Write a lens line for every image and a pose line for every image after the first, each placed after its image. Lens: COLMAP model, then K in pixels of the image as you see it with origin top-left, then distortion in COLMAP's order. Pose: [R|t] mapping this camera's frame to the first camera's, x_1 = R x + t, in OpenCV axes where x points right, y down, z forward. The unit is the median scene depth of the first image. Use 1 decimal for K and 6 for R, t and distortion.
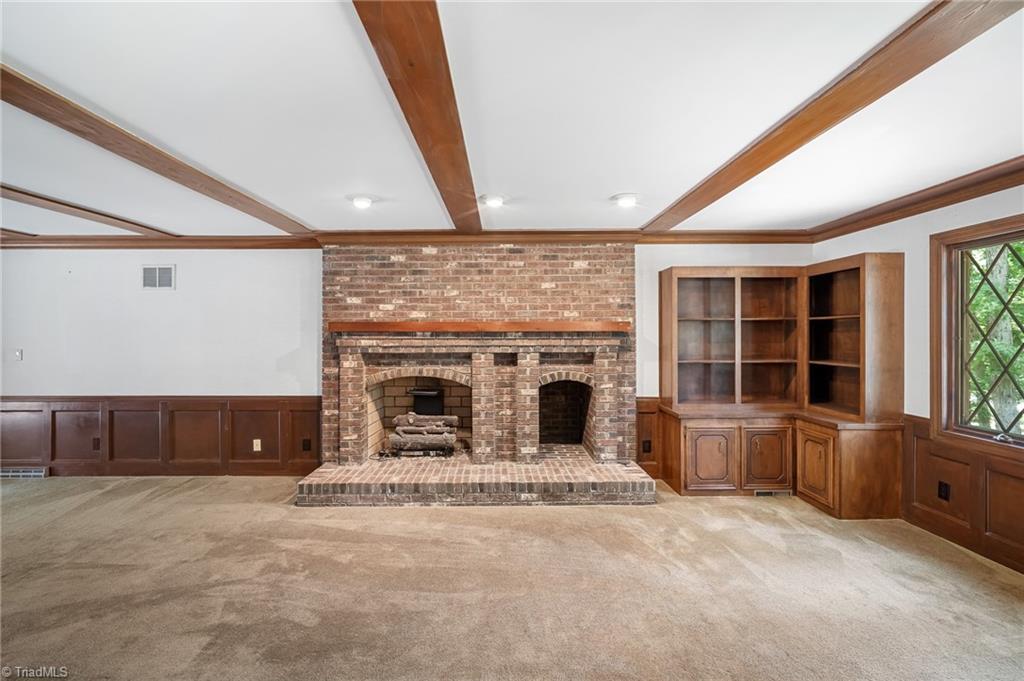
lens RADIAL K [[465.8, 0, 510.2], [0, 465.8, 334.4], [0, 0, 1]] dist [-0.003718, 0.000647]
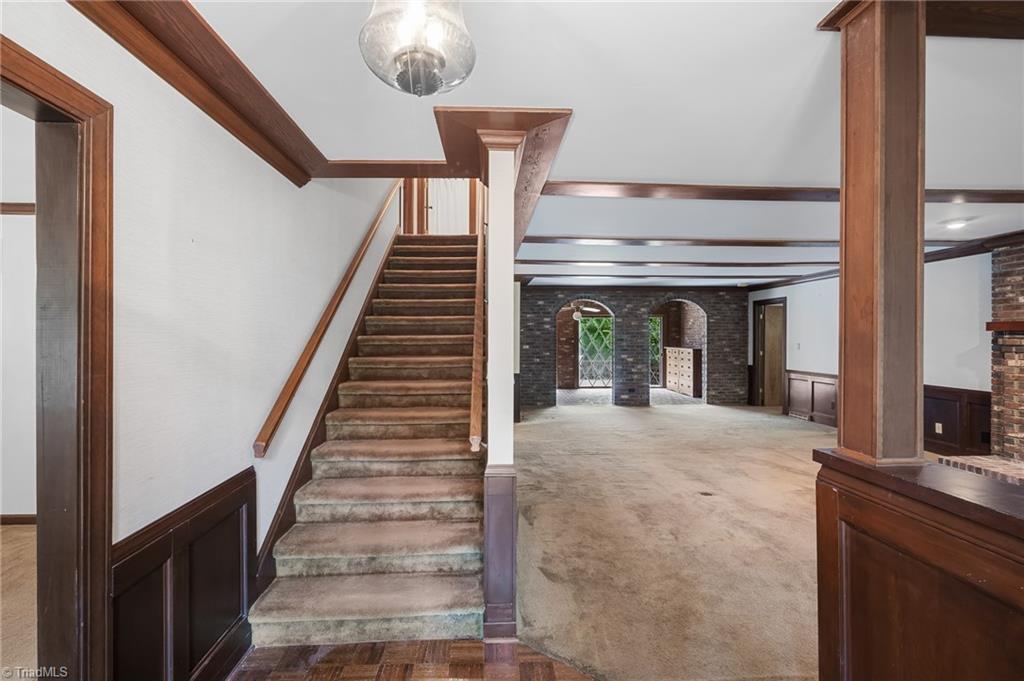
lens RADIAL K [[465.8, 0, 510.5], [0, 465.8, 338.3], [0, 0, 1]] dist [-0.003718, 0.000647]
pose [[0.066625, 0.005600, -0.997762, 0.576872], [0.006361, 0.999962, 0.006037, -0.002767], [0.997758, -0.006749, 0.066587, -0.161707]]
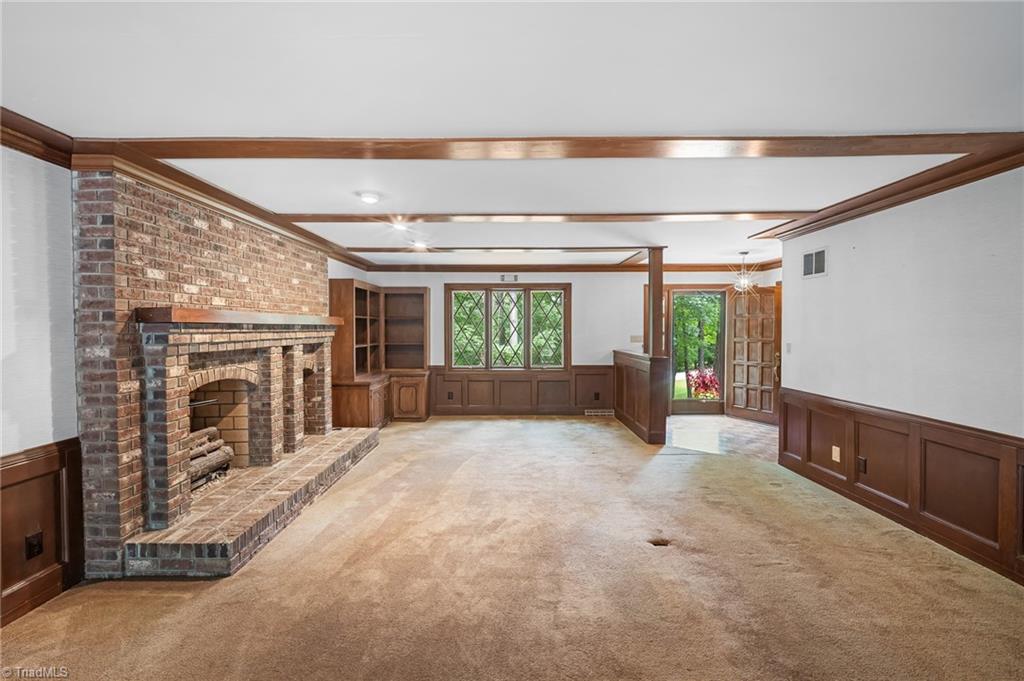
lens RADIAL K [[465.8, 0, 509.6], [0, 465.8, 338.1], [0, 0, 1]] dist [-0.003718, 0.000647]
pose [[-0.001581, -0.021057, 0.999777, -0.987530], [-0.004327, 0.999769, 0.021050, 0.000125], [-0.999989, -0.004292, -0.001671, 0.508716]]
